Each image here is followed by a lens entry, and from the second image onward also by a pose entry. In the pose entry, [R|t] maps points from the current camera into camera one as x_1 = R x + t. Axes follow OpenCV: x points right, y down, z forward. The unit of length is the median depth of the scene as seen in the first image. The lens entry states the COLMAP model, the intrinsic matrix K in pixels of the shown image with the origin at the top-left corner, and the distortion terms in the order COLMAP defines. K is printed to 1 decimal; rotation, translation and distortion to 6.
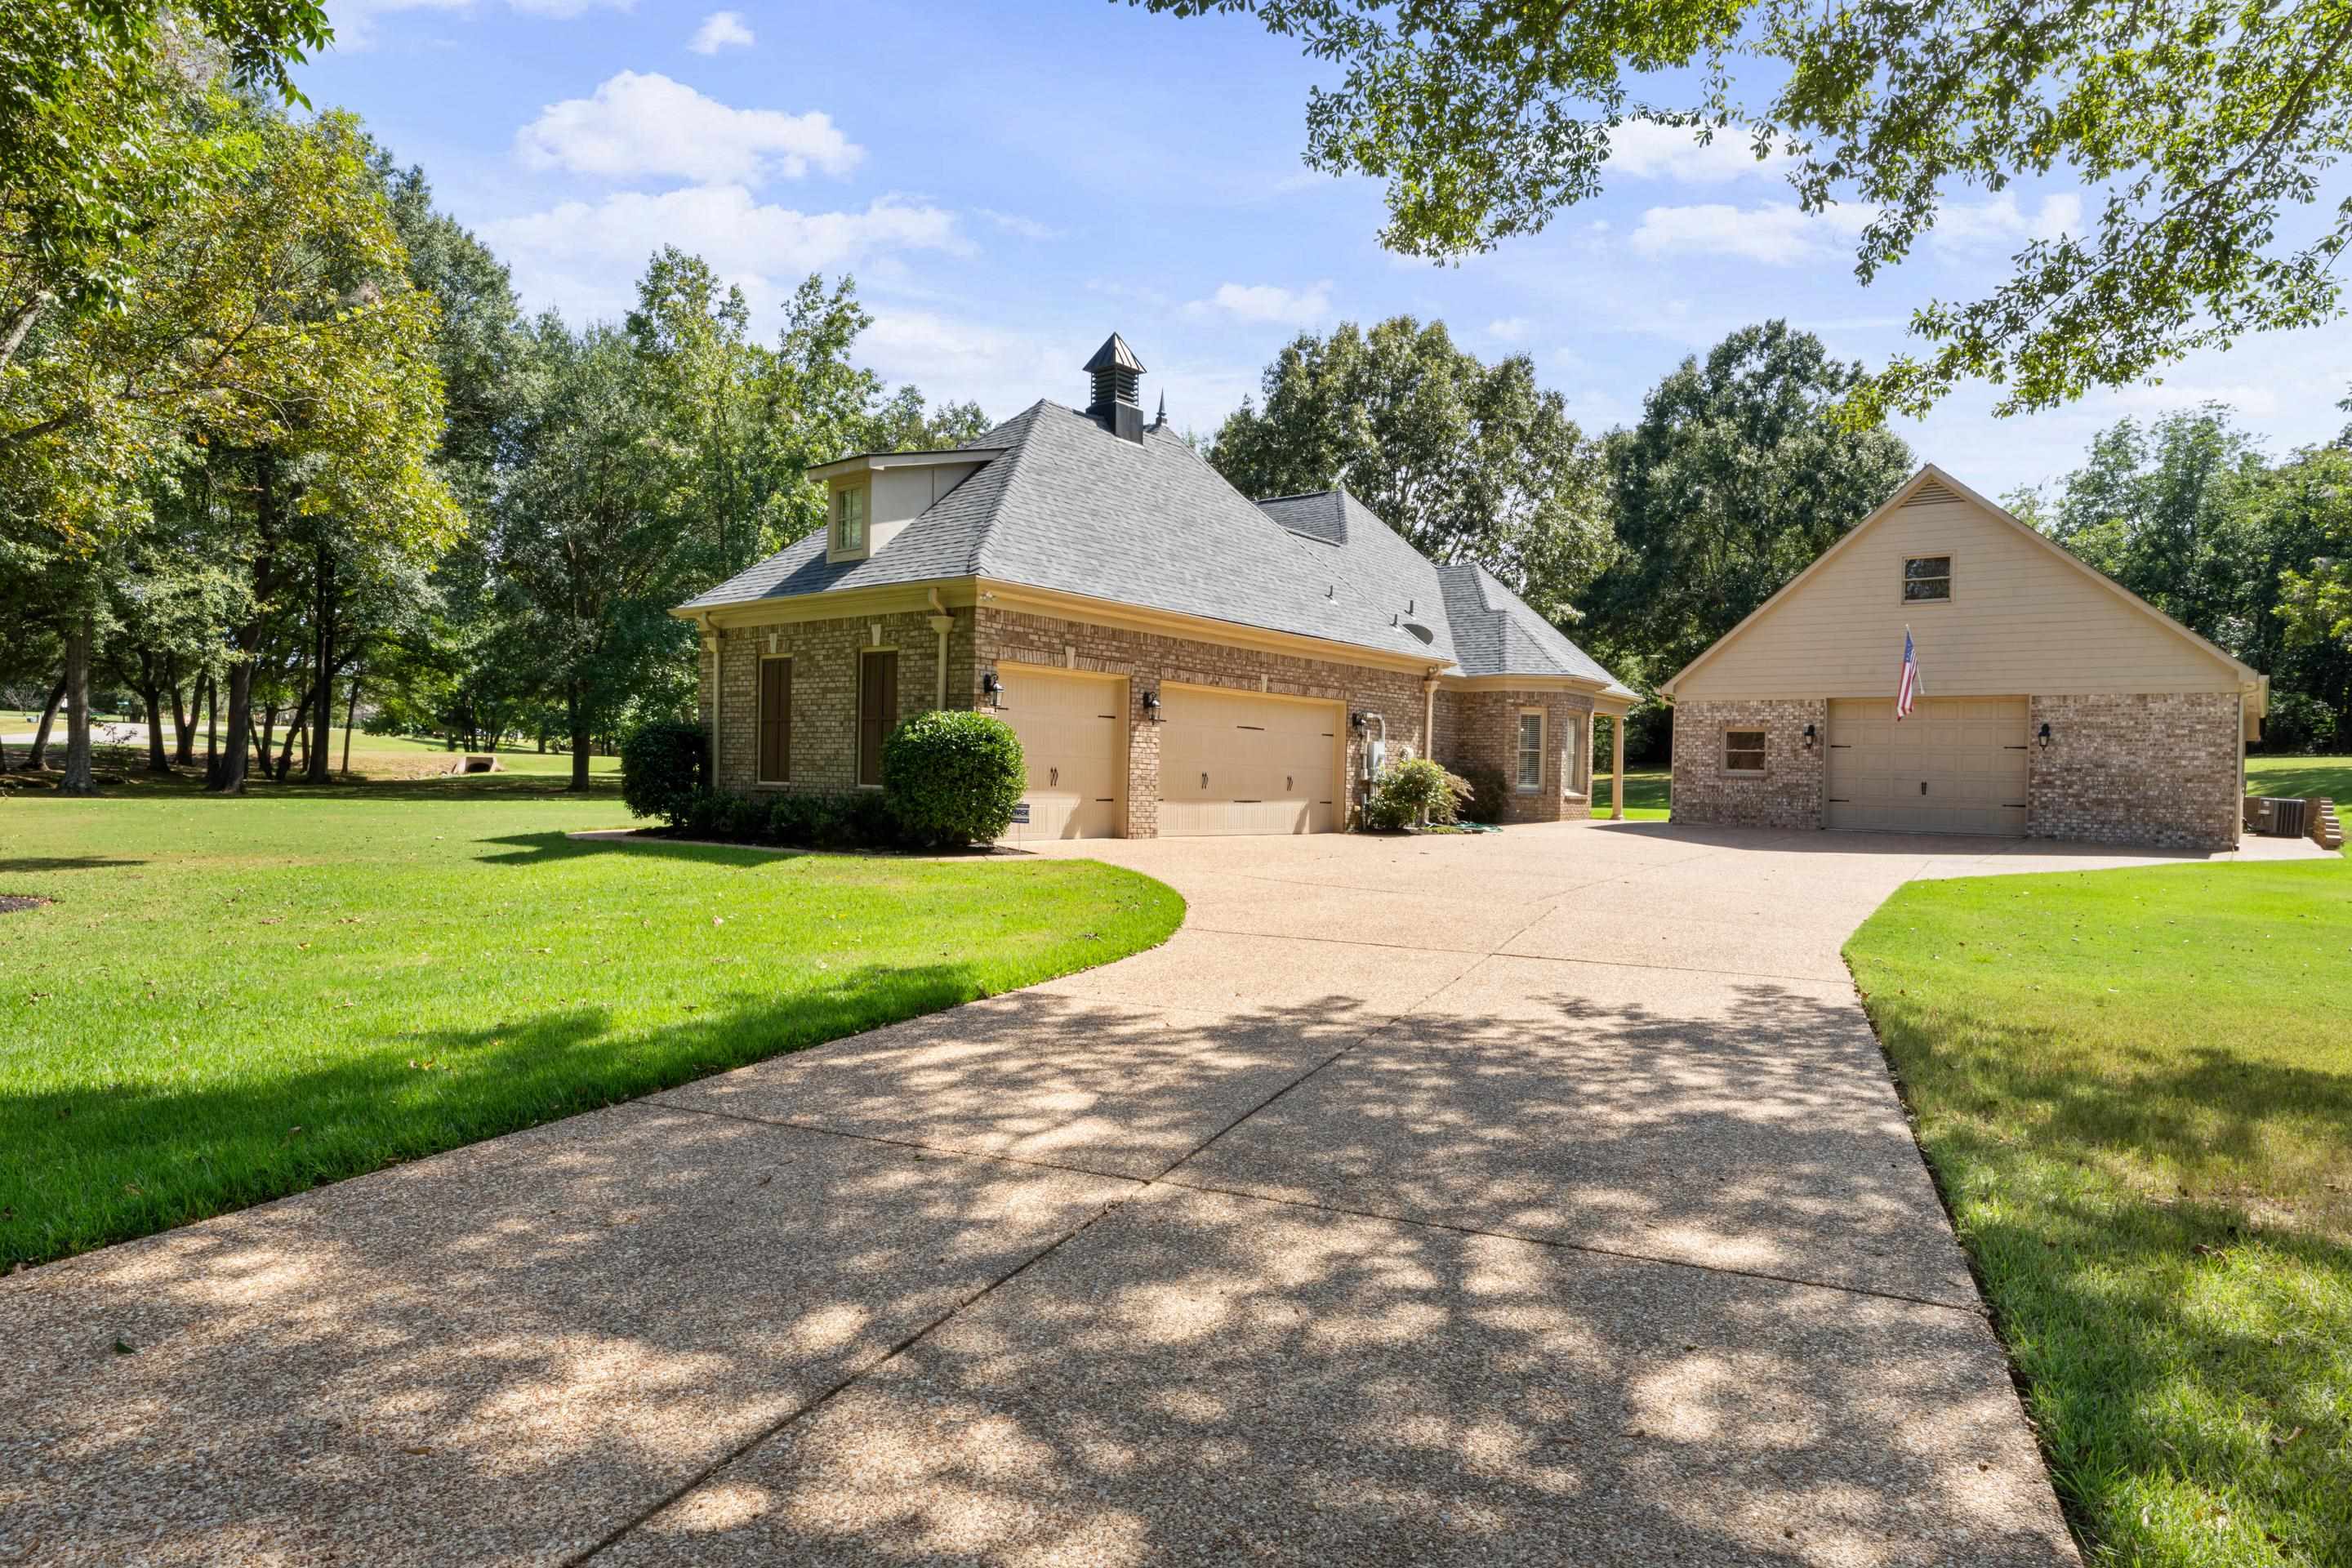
lens RADIAL K [[1376.3, 0, 1176.0], [0, 1376.3, 784.0], [0, 0, 1]] dist [0.002911, 0.000145]
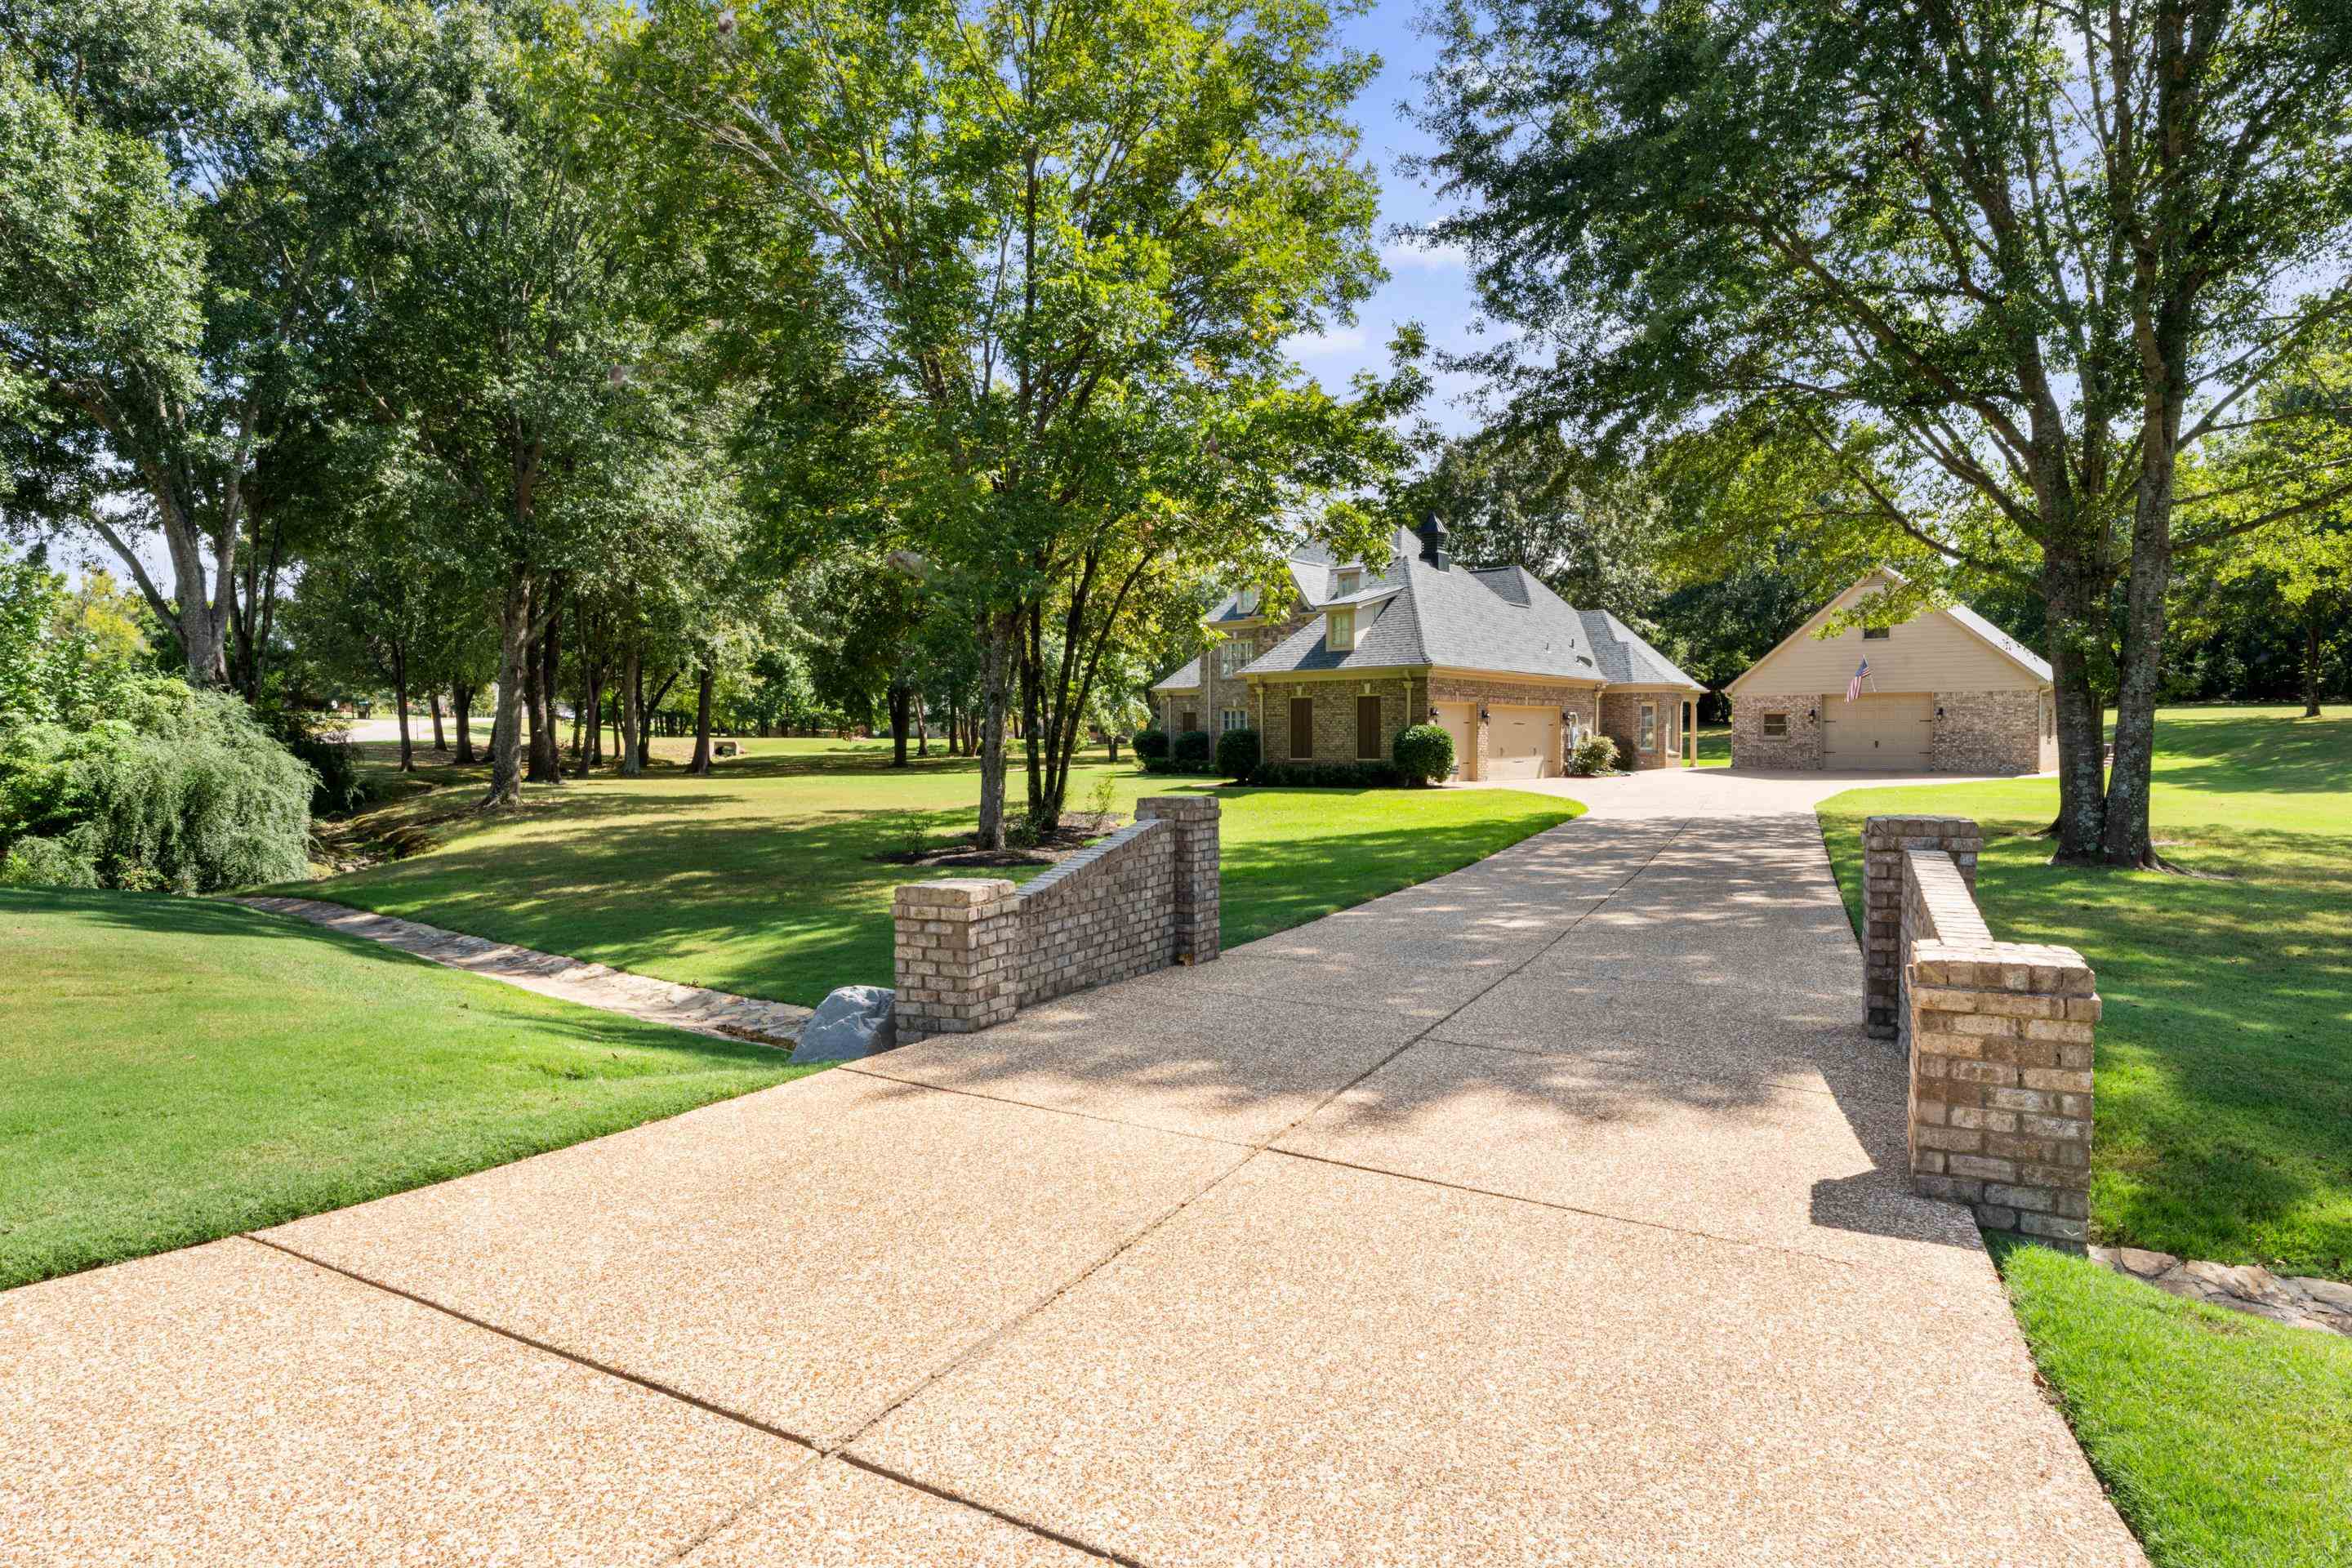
lens RADIAL K [[1376.3, 0, 1176.0], [0, 1376.3, 784.0], [0, 0, 1]] dist [0.002911, 0.000145]
pose [[0.999595, -0.025541, -0.012535, -0.328770], [0.025891, 0.999255, 0.028608, -0.019300], [0.011795, -0.028921, 0.999512, -0.763668]]
